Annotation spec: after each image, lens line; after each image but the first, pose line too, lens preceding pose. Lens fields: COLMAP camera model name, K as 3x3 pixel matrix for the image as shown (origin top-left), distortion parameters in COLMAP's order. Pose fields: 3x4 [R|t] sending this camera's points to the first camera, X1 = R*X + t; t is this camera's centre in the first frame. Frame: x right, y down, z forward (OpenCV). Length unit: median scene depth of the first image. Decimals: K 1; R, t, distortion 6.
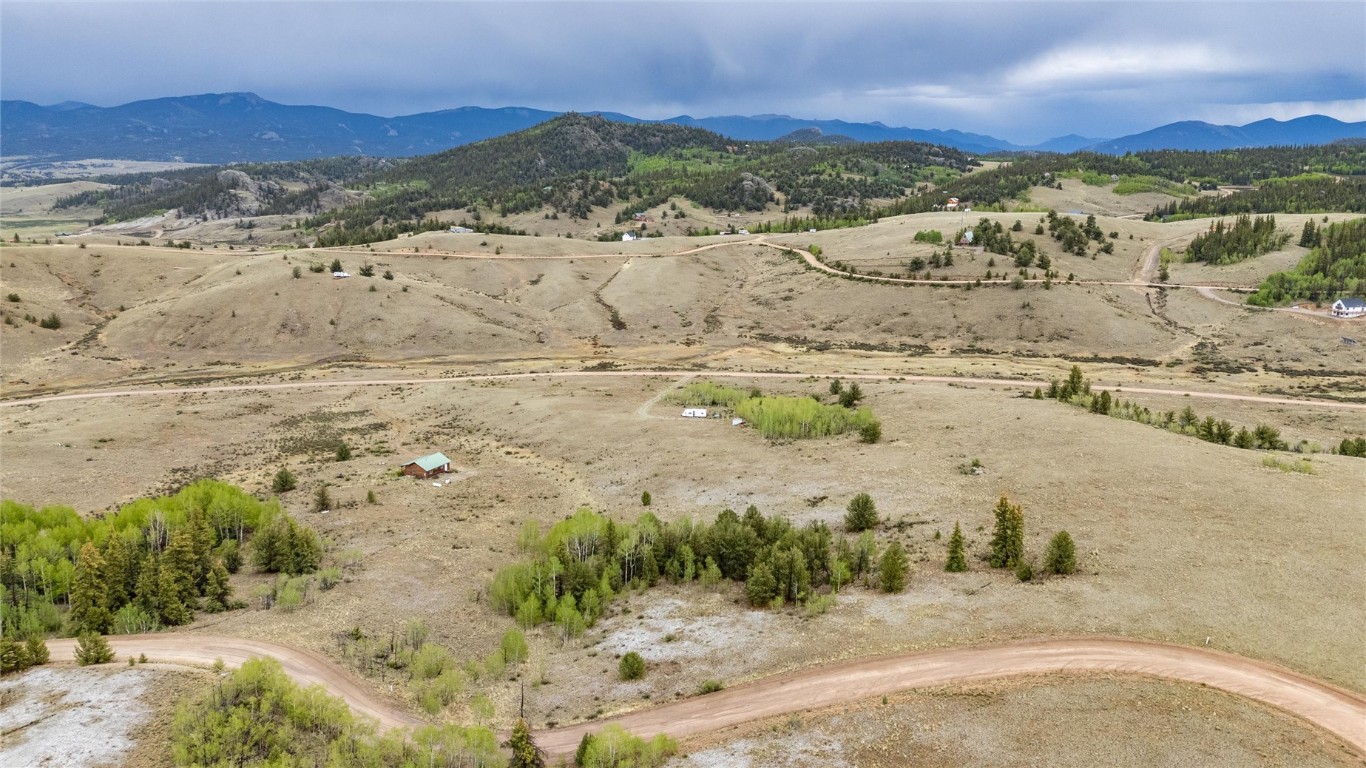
lens RADIAL K [[994.1, 0, 684.8], [0, 994.1, 388.6], [0, 0, 1]] dist [0.080361, -0.078254]
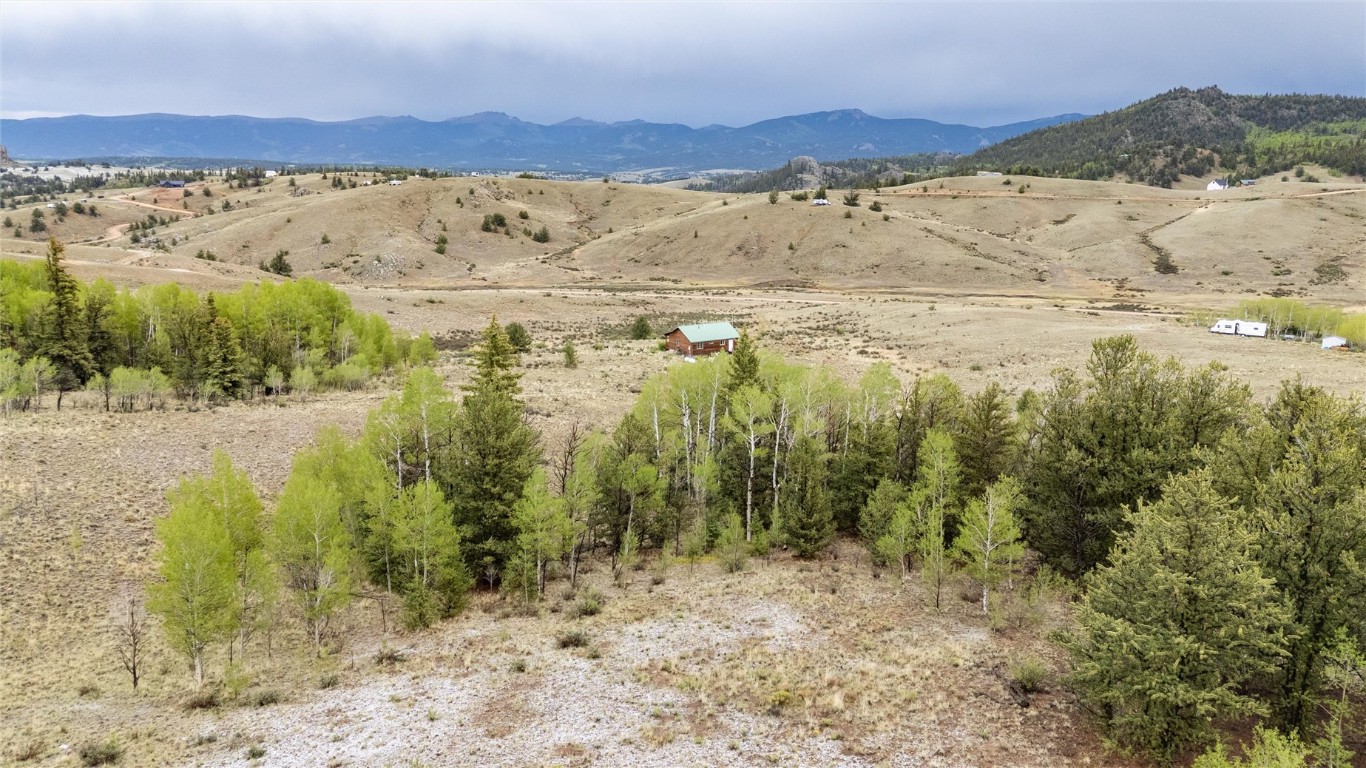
lens RADIAL K [[994.1, 0, 685.4], [0, 994.1, 380.7], [0, 0, 1]] dist [0.080361, -0.078254]
pose [[0.846817, 0.108471, -0.520706, 0.022957], [-0.120059, 0.992700, 0.011545, 0.043200], [0.518156, 0.052739, 0.853658, 0.213564]]
